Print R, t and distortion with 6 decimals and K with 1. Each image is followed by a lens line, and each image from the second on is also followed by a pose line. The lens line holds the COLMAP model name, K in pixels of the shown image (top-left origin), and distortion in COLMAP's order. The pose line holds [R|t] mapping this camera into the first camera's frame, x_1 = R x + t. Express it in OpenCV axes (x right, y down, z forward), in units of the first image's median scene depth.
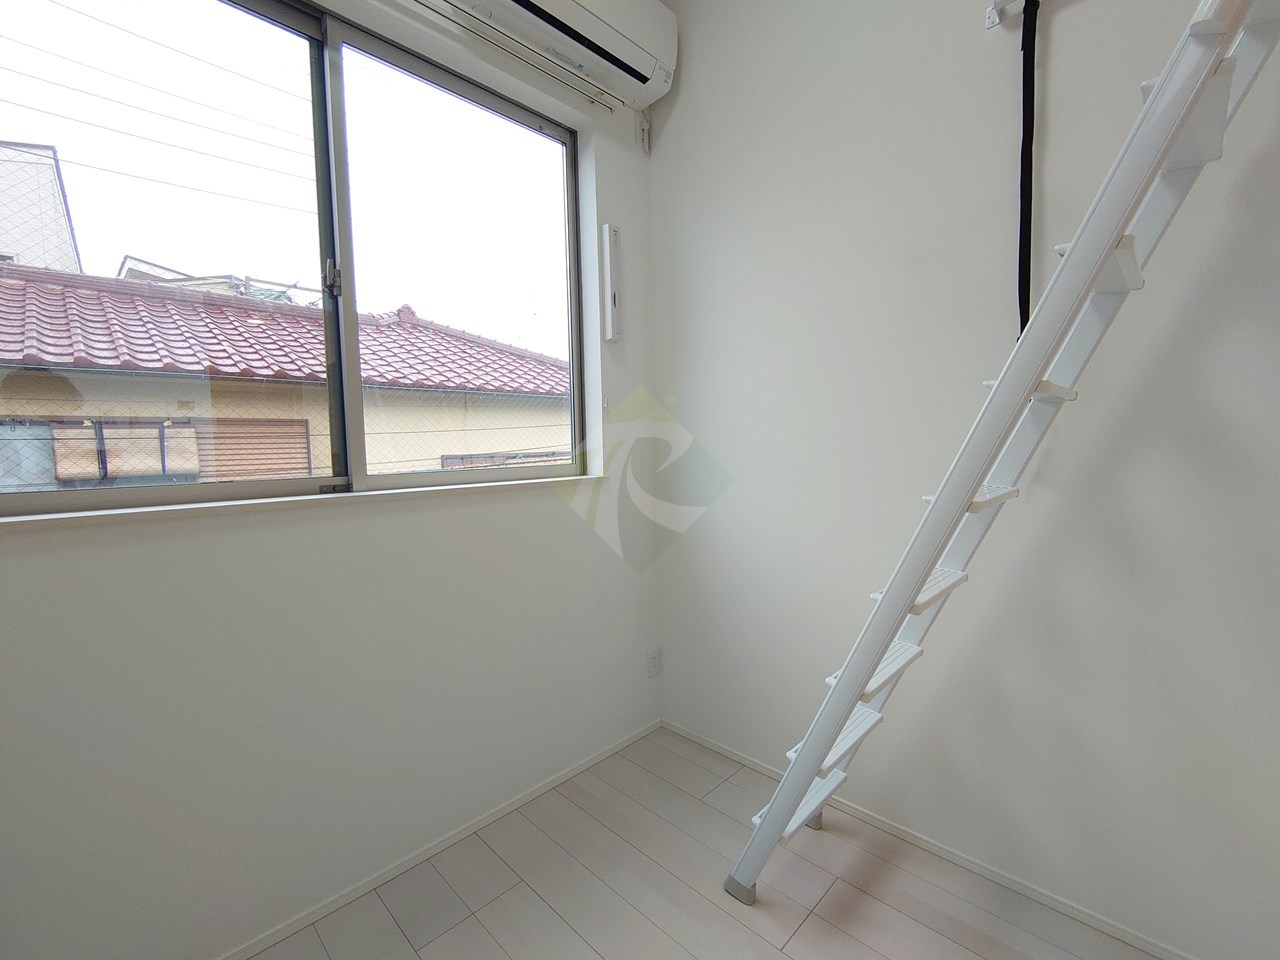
lens RADIAL K [[555.0, 0, 642.2], [0, 555.0, 480.7], [0, 0, 1]] dist [-0.010213, 0.000221]
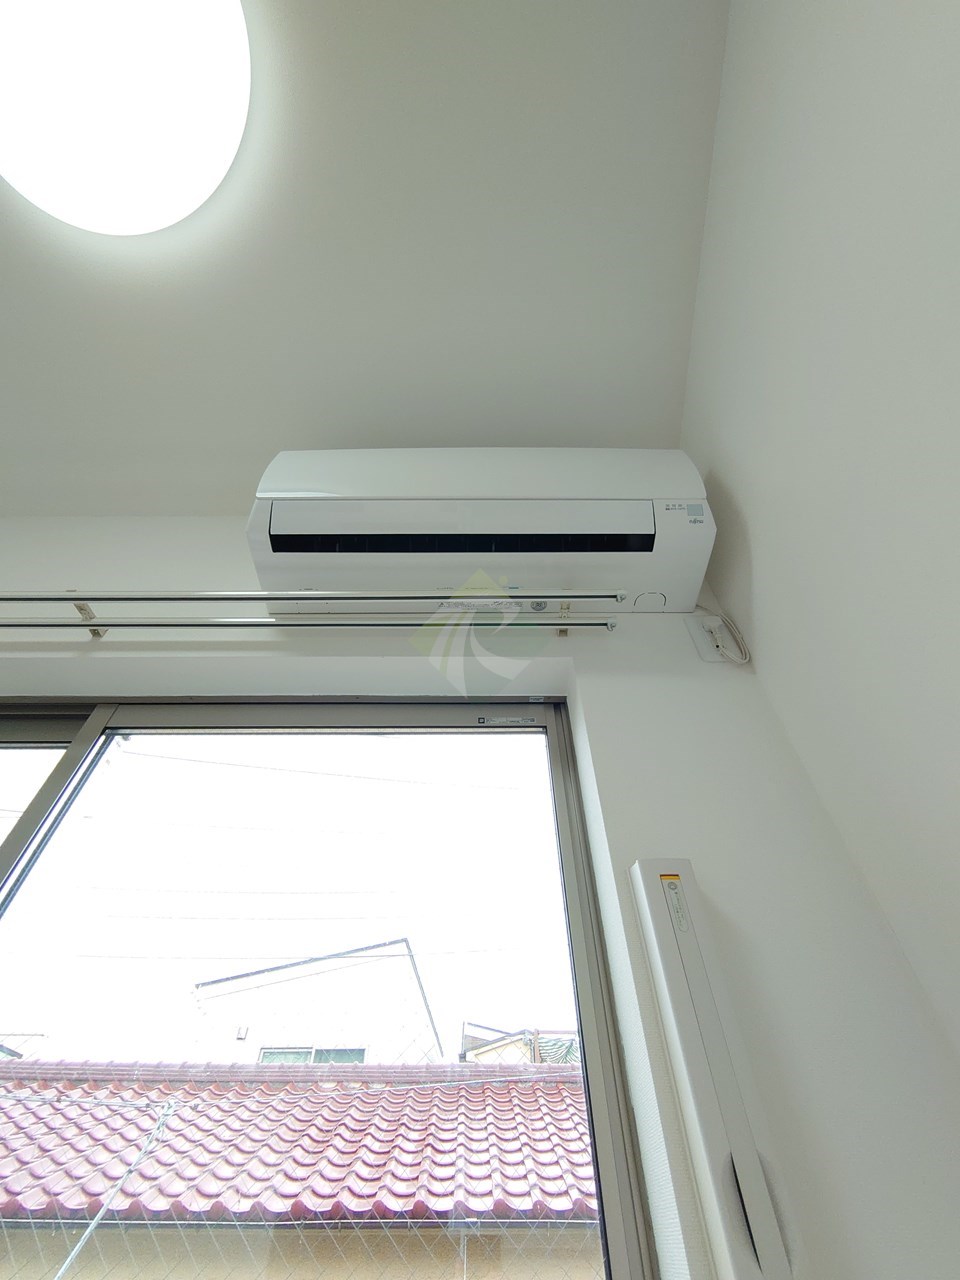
lens RADIAL K [[555.0, 0, 499.0], [0, 555.0, 650.7], [0, 0, 1]] dist [-0.010213, 0.000221]
pose [[0.706791, -0.510810, -0.489407, 0.094813], [-0.051894, 0.652516, -0.755996, -0.297276], [0.705516, 0.559729, 0.434685, 0.733415]]
